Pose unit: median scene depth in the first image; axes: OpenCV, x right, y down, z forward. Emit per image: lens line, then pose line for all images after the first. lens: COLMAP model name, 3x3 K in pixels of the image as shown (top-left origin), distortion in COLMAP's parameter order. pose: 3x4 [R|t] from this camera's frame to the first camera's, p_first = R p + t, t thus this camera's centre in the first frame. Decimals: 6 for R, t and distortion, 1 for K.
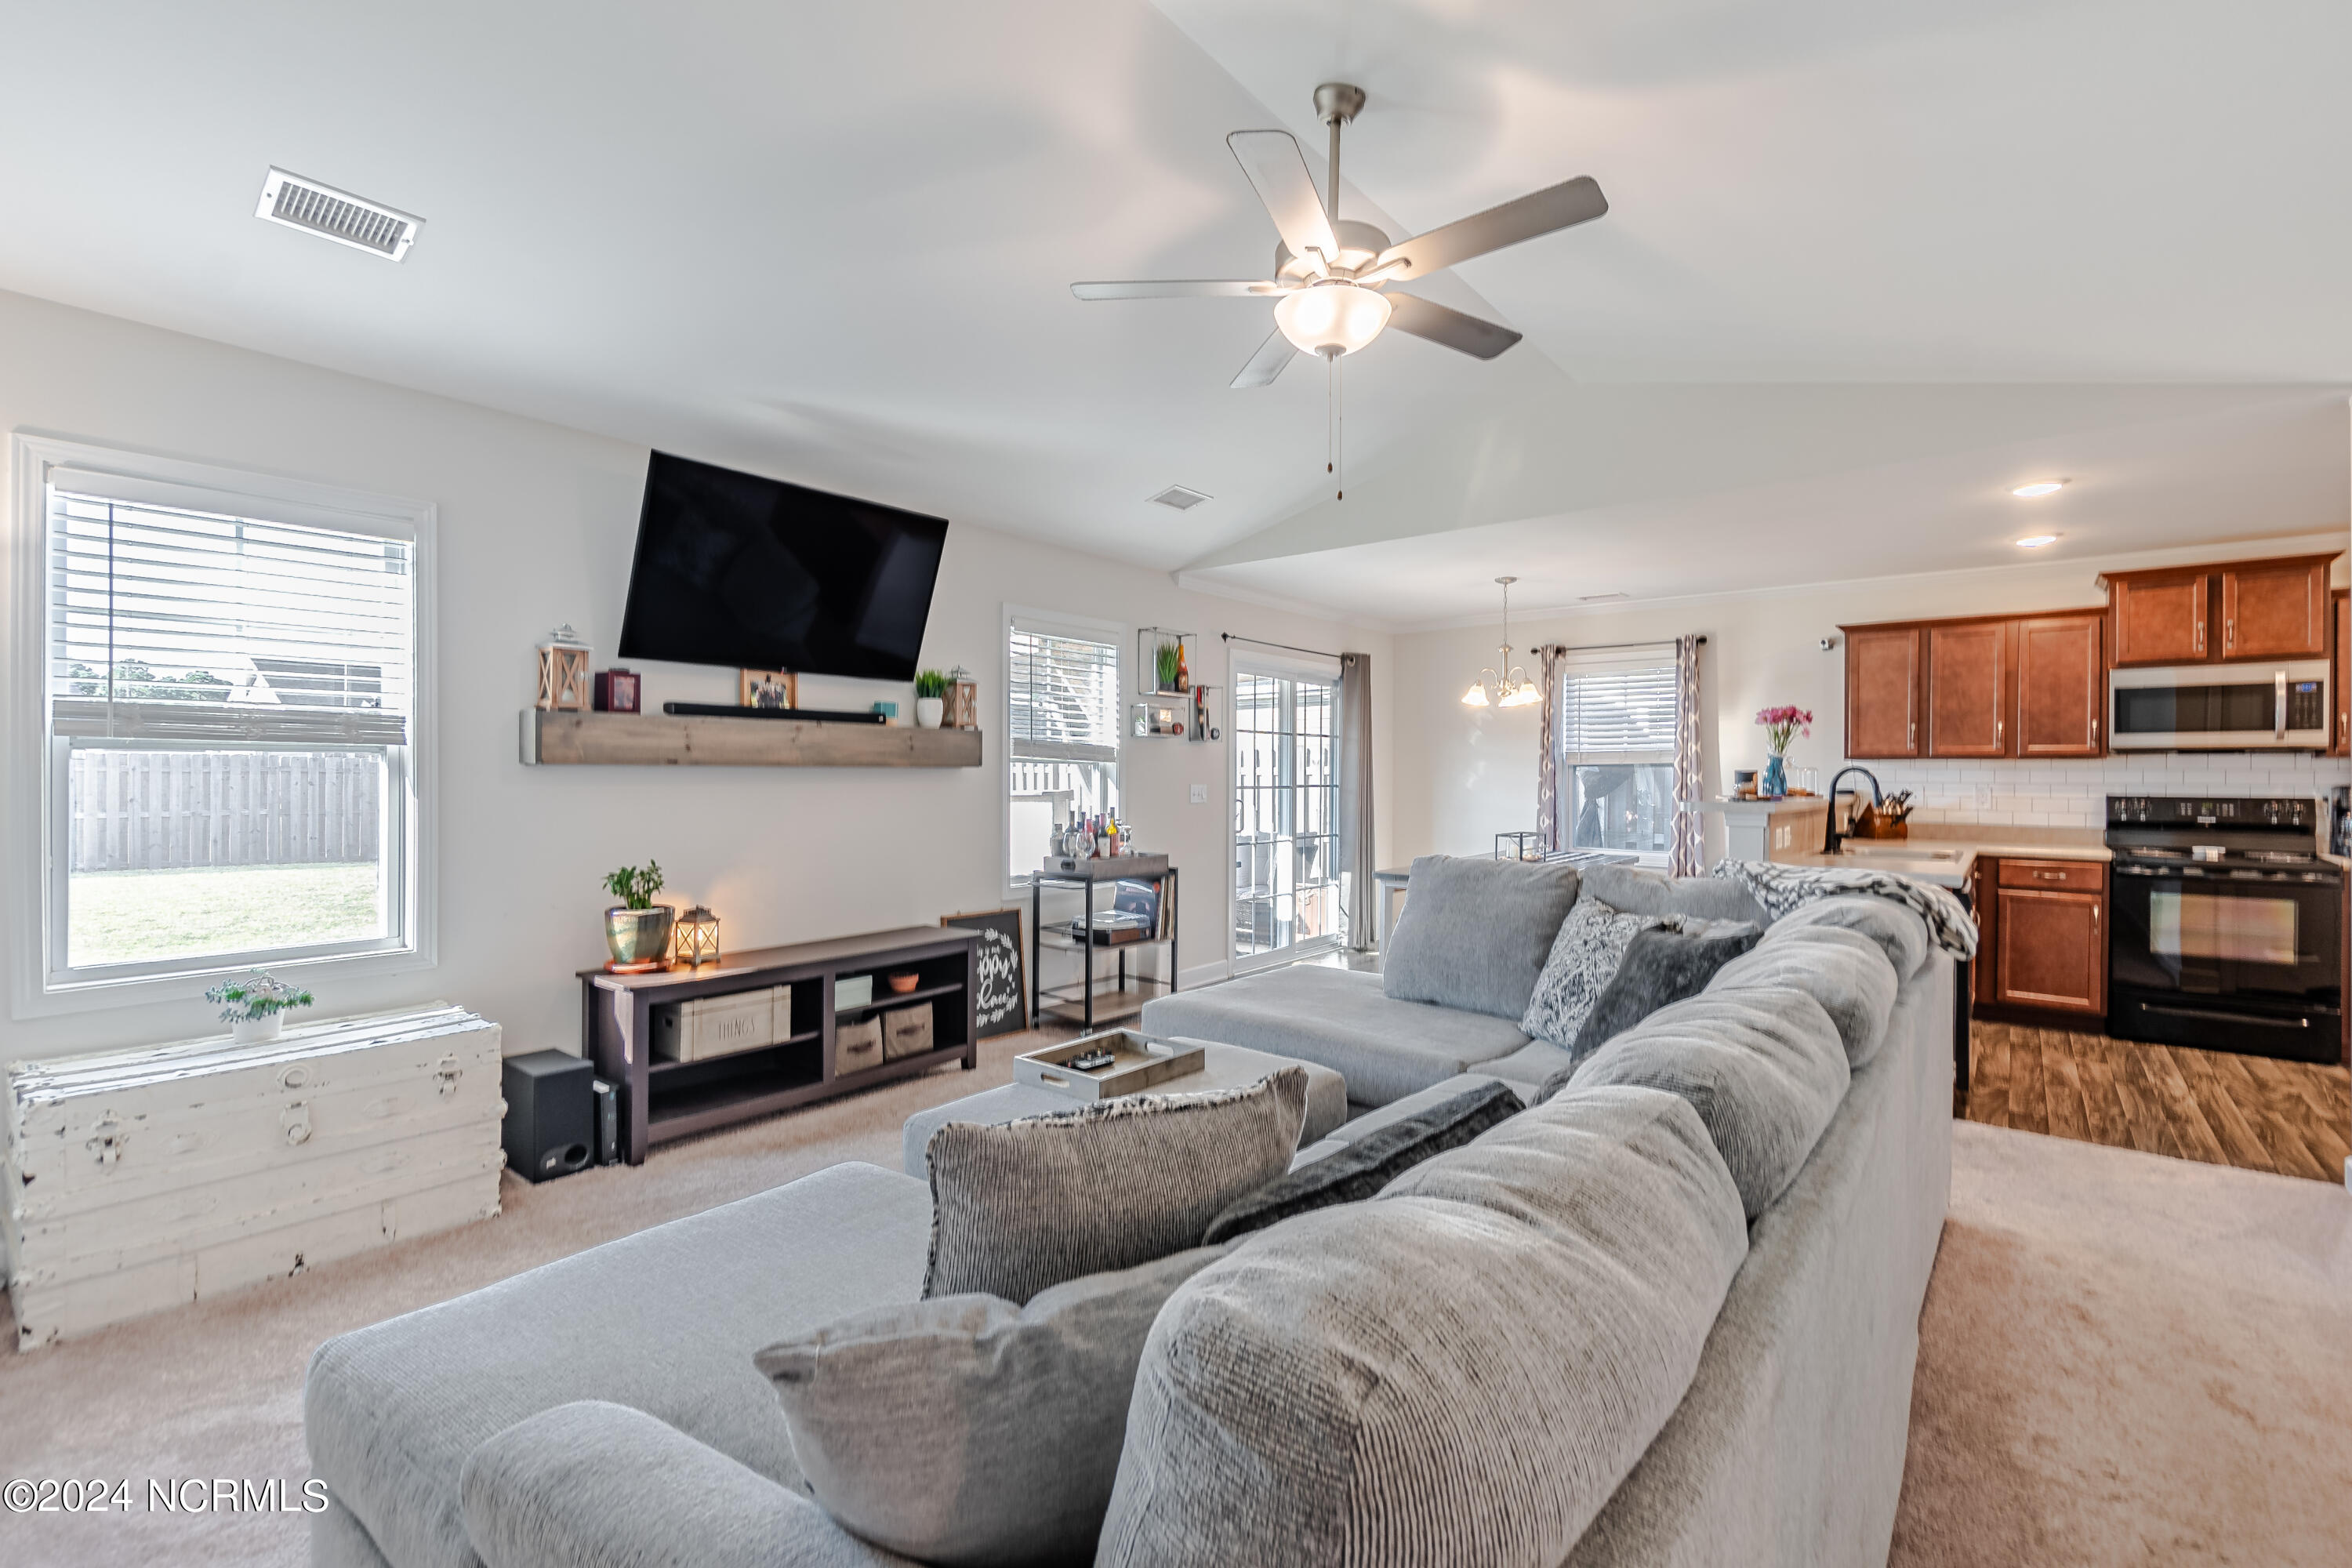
lens RADIAL K [[1036.6, 0, 1173.0], [0, 1036.6, 781.4], [0, 0, 1]] dist [0.000000, 0.000206]
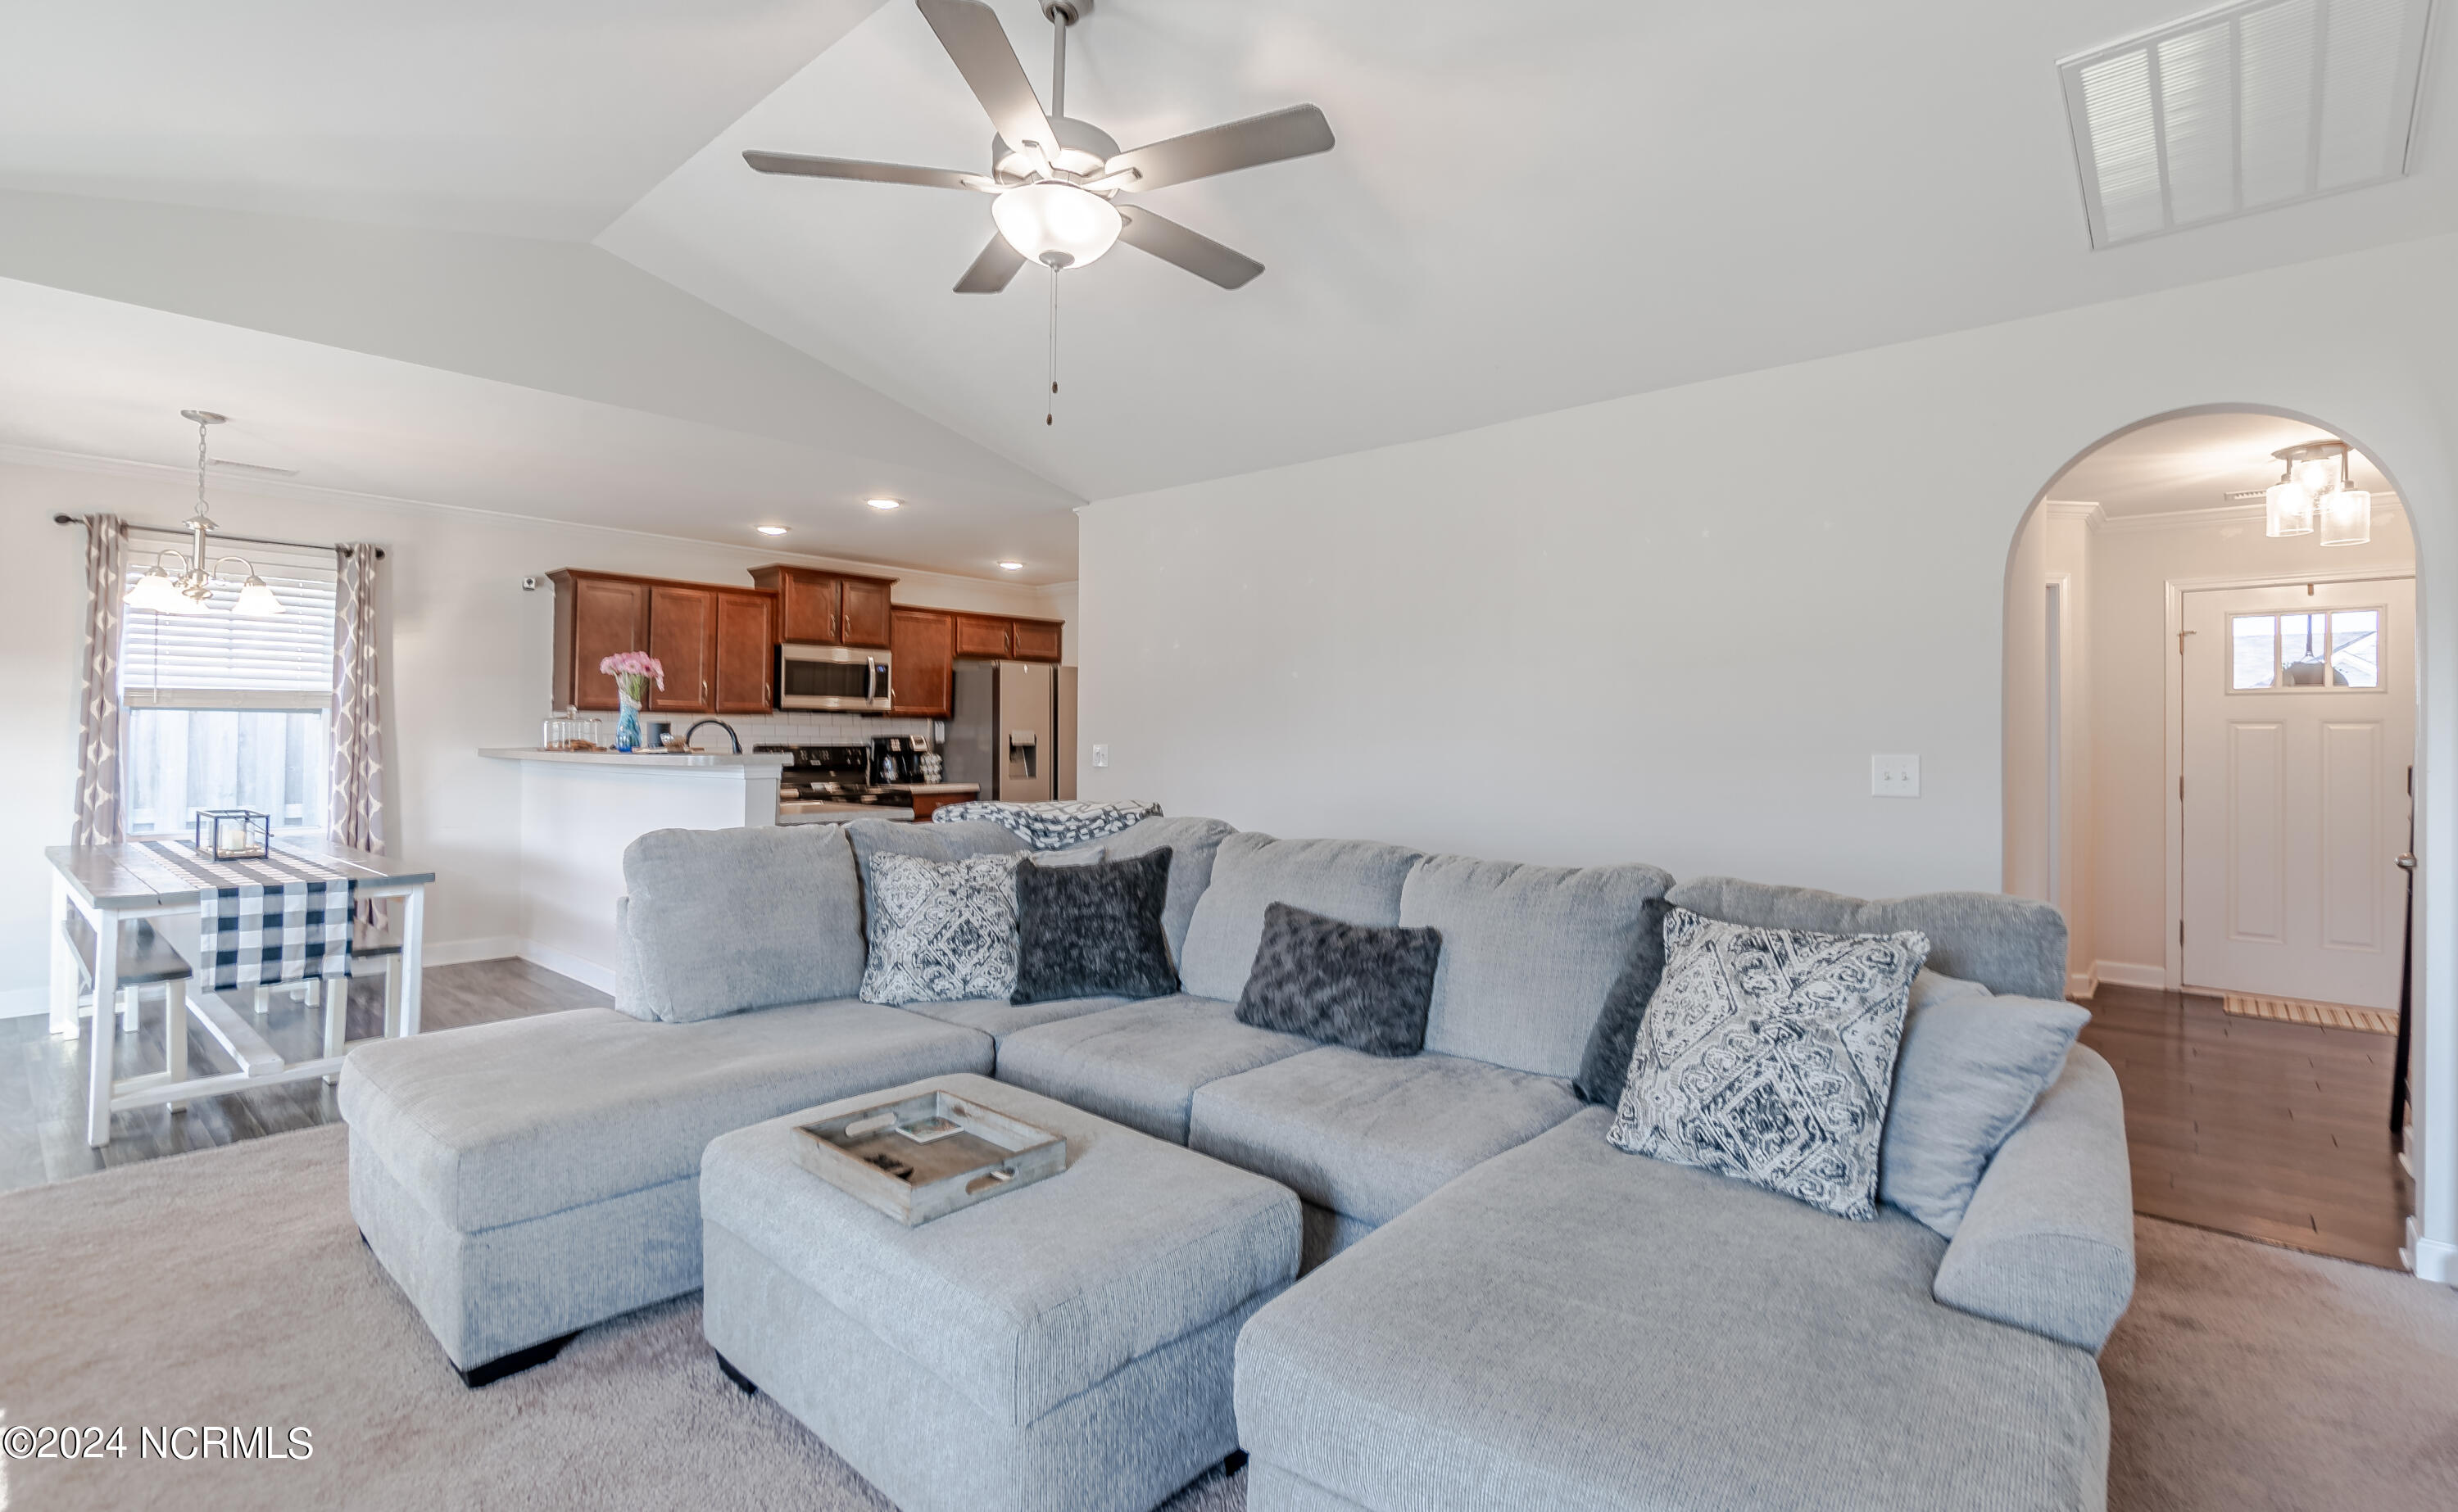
lens RADIAL K [[1107.9, 0, 1259.4], [0, 1107.9, 757.5], [0, 0, 1]] dist [-0.000175, -0.000310]
pose [[0.025779, -0.020452, 0.999458, -0.433449], [-0.002837, 0.999785, 0.020532, -0.000641], [-0.999664, -0.003364, 0.025715, 0.425807]]
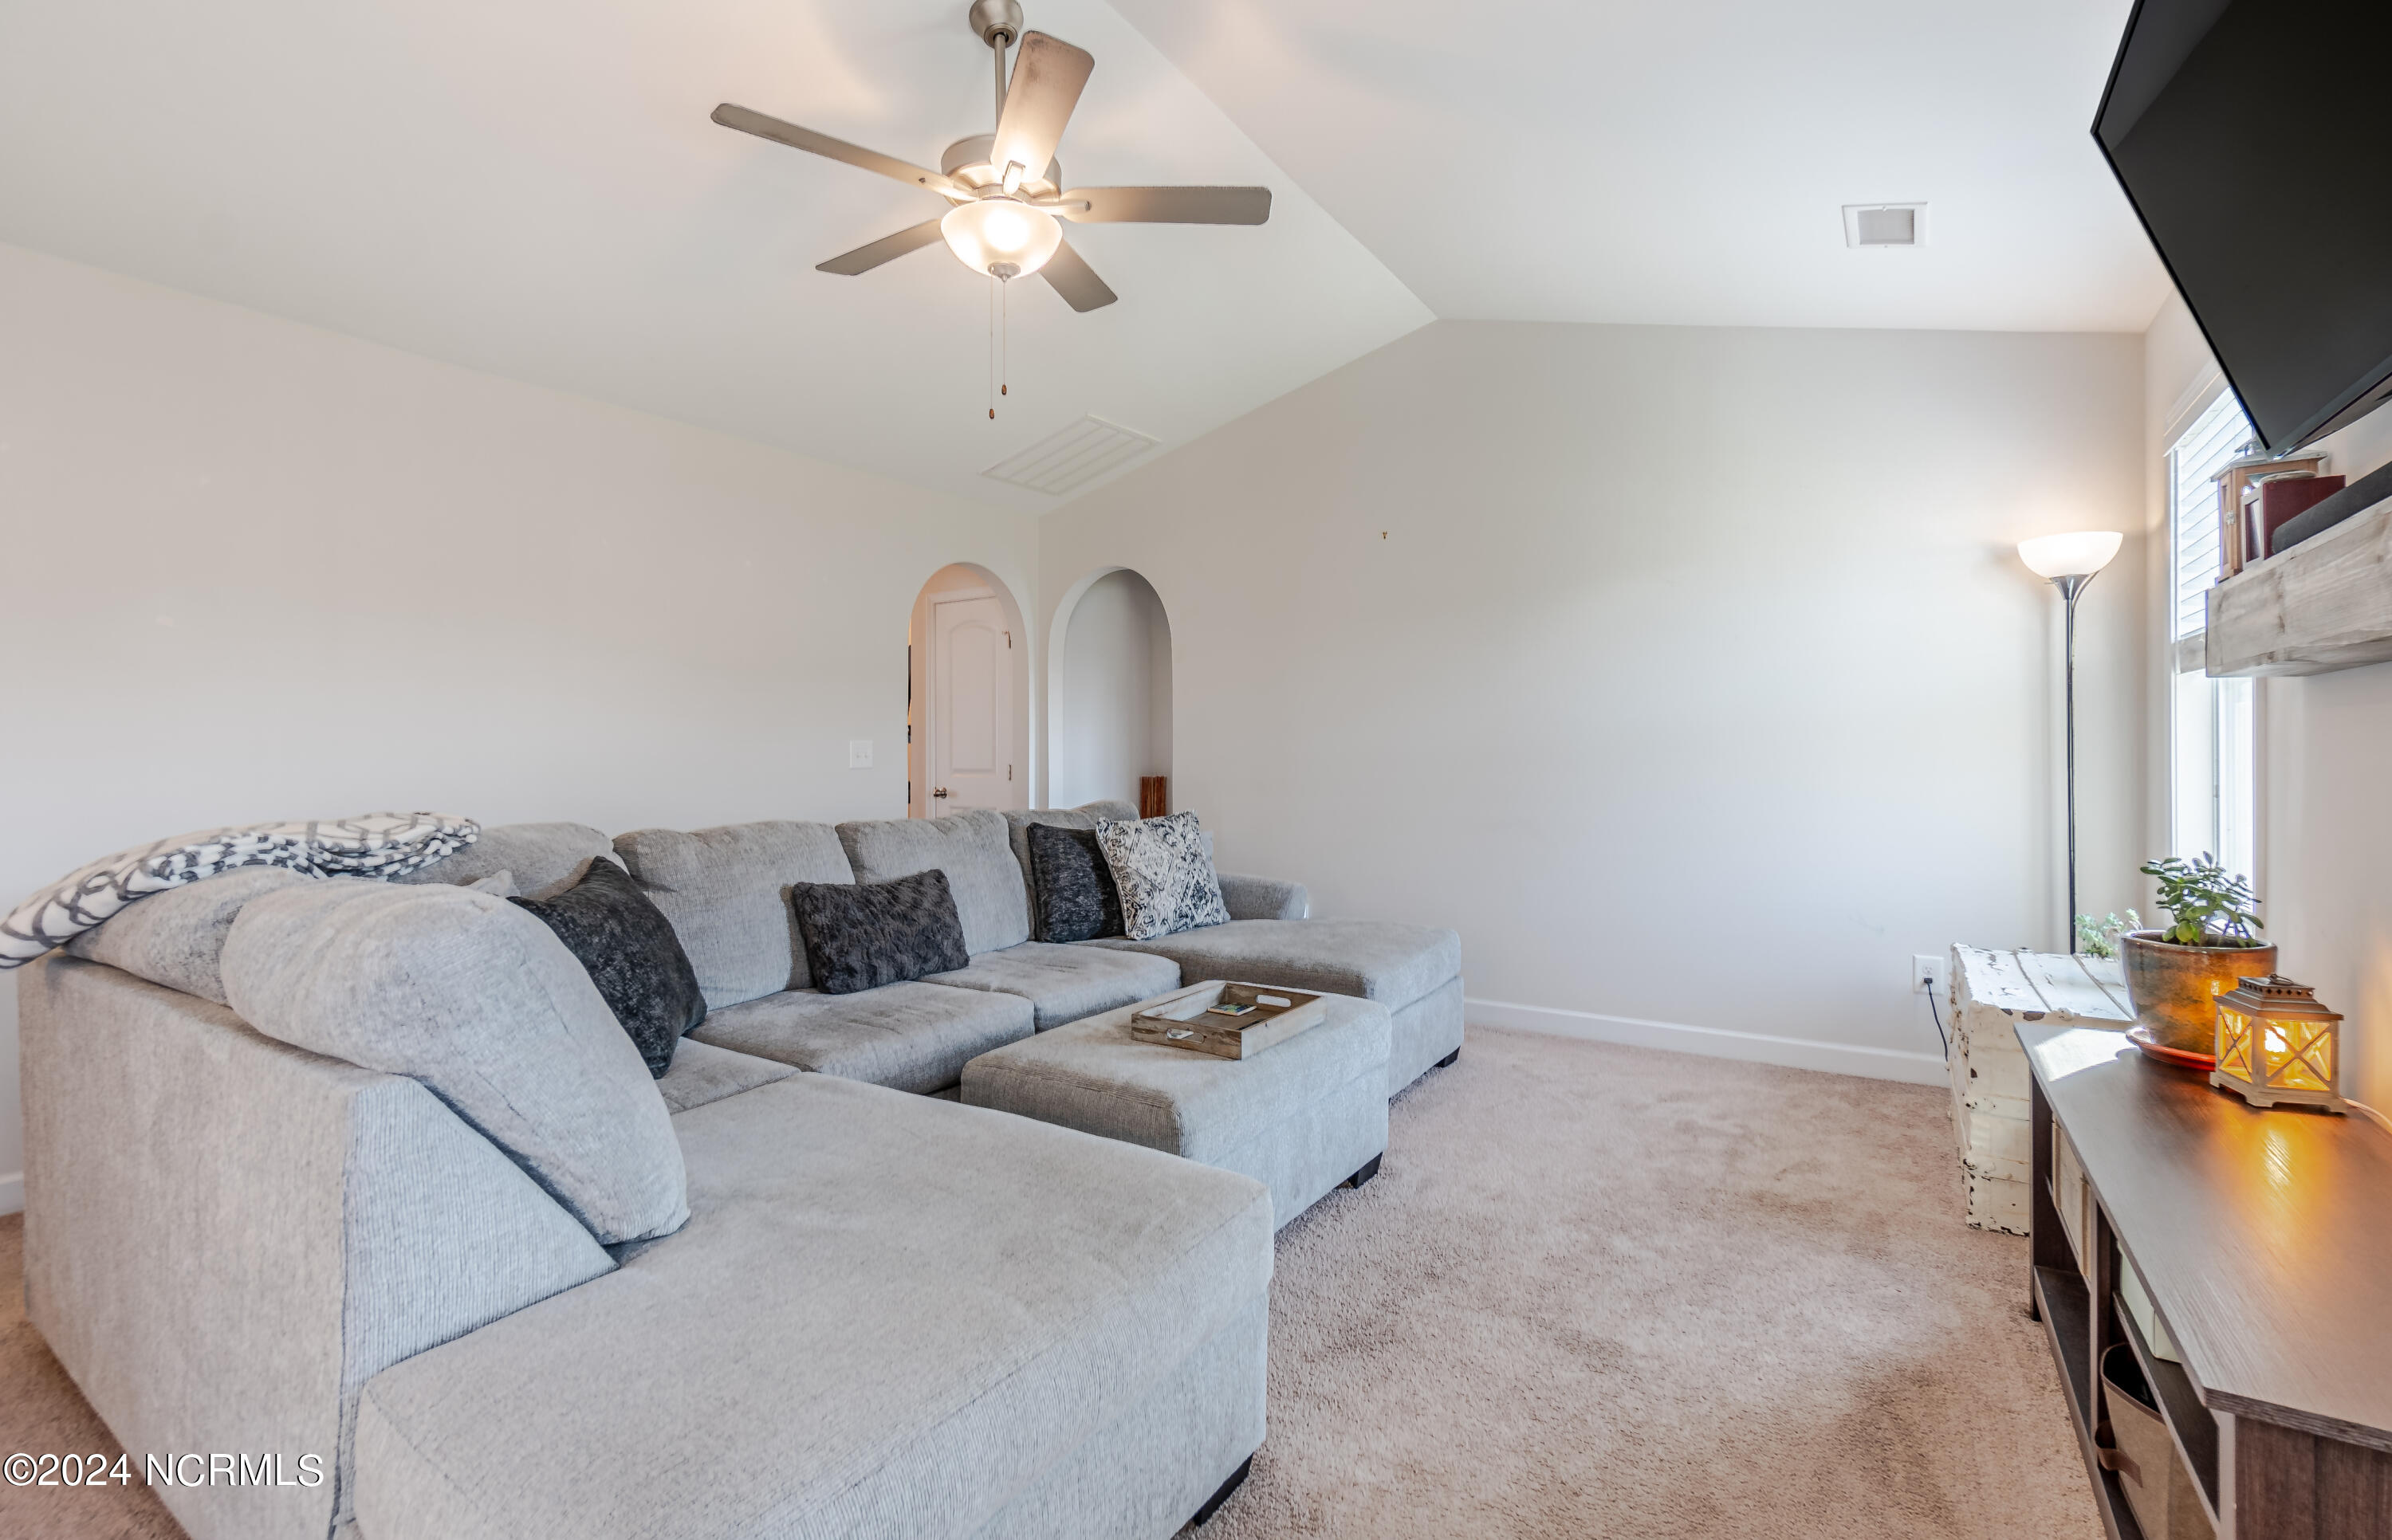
lens RADIAL K [[1051.9, 0, 1180.8], [0, 1051.9, 753.2], [0, 0, 1]] dist [0.002503, 0.000318]
pose [[-0.994219, 0.000076, -0.107373, 0.048374], [-0.001072, 0.999943, 0.010633, 0.014655], [0.107368, 0.010687, -0.994162, 1.050495]]
